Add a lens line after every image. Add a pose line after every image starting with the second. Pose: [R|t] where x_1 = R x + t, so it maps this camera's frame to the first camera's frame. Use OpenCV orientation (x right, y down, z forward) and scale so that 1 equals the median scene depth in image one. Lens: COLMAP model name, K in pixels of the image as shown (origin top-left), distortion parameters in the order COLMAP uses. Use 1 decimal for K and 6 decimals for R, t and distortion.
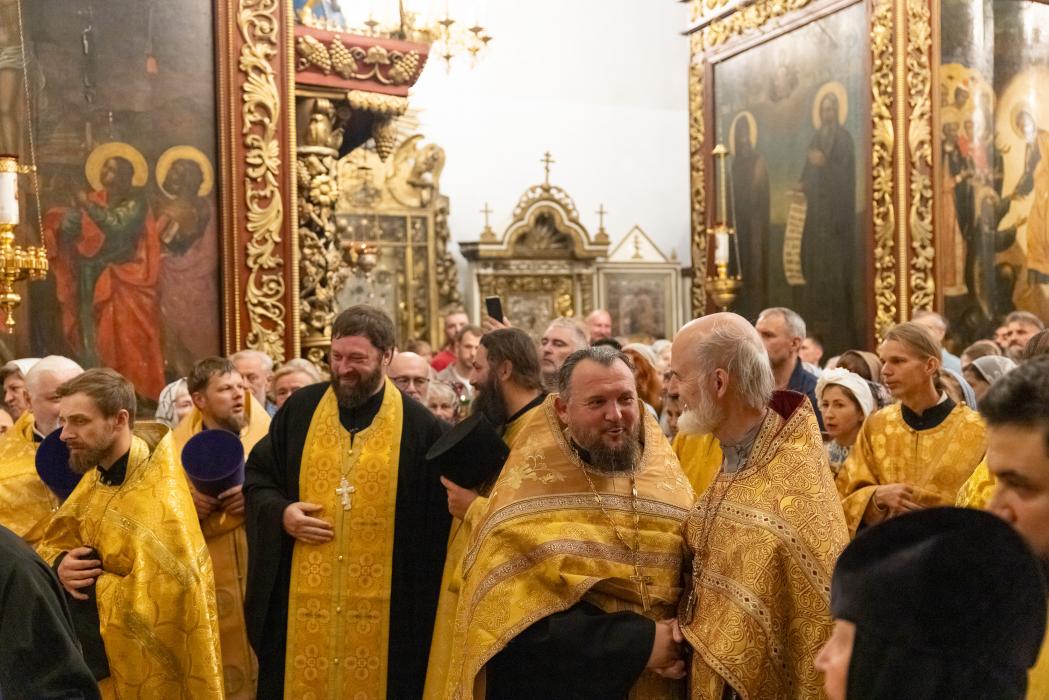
lens RADIAL K [[1087.1, 0, 484.4], [0, 1087.1, 344.3], [0, 0, 1]] dist [0.029389, -0.015453]
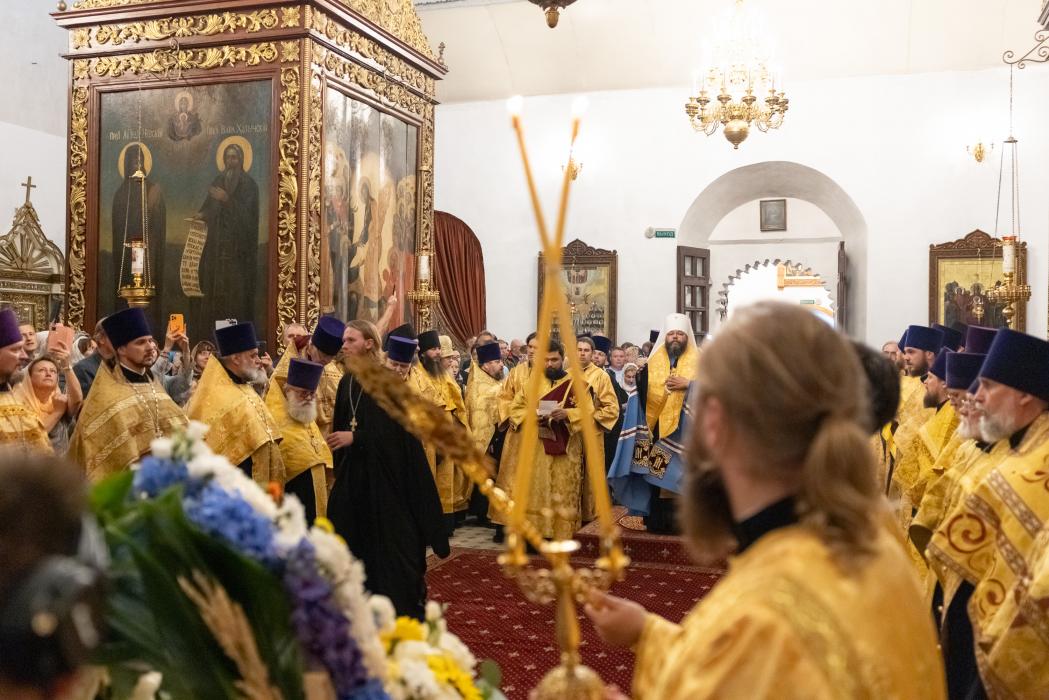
lens RADIAL K [[1087.1, 0, 484.4], [0, 1087.1, 344.3], [0, 0, 1]] dist [0.029389, -0.015453]
pose [[0.669845, 0.026203, 0.742038, -0.437733], [-0.019595, 0.999653, -0.017612, 0.014196], [-0.742242, -0.002742, 0.670126, -0.044720]]
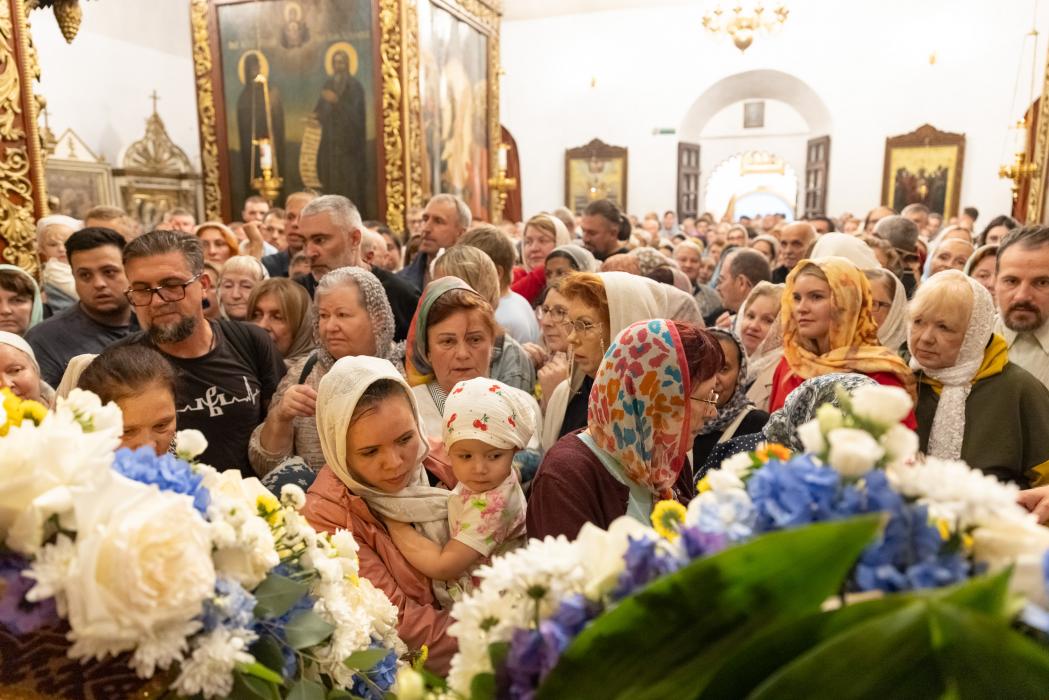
lens RADIAL K [[749.0, 0, 489.1], [0, 749.0, 376.7], [0, 0, 1]] dist [0.004127, 0.001805]
pose [[0.647744, -0.137198, 0.749403, -0.380049], [-0.001084, 0.983484, 0.180990, 0.013127], [-0.761857, -0.118048, 0.636897, 0.189141]]
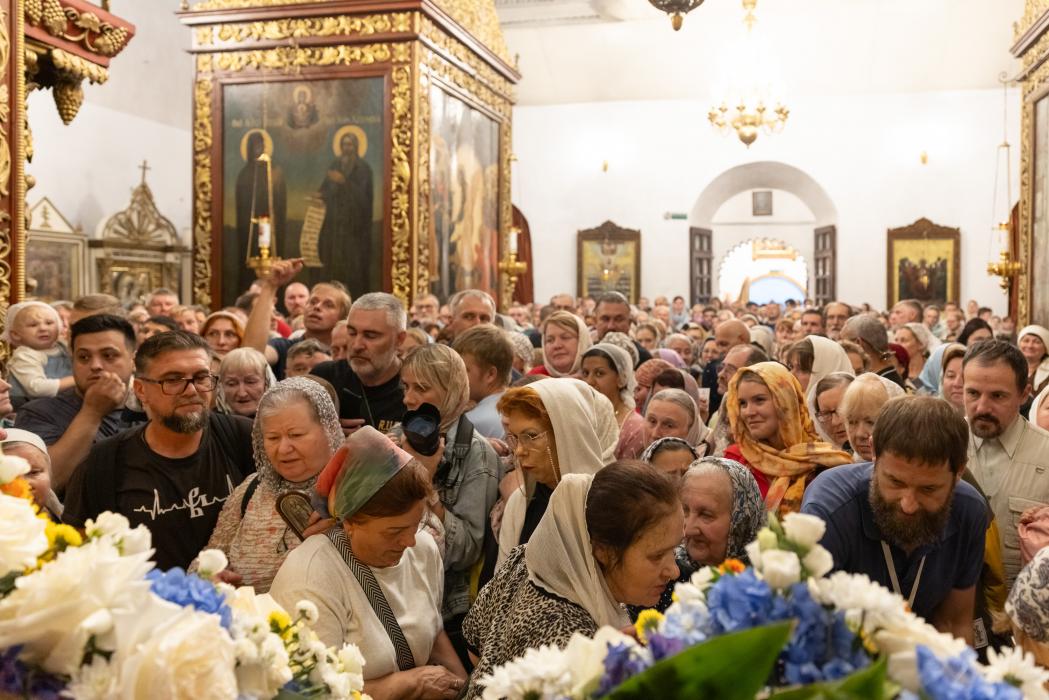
lens RADIAL K [[808.9, 0, 580.5], [0, 808.9, 319.1], [0, 0, 1]] dist [0.004175, 0.003889]
pose [[0.567627, 0.005217, 0.823269, -0.404741], [-0.016826, 0.999845, 0.005265, 0.000016], [-0.823114, -0.016841, 0.567627, 0.167557]]
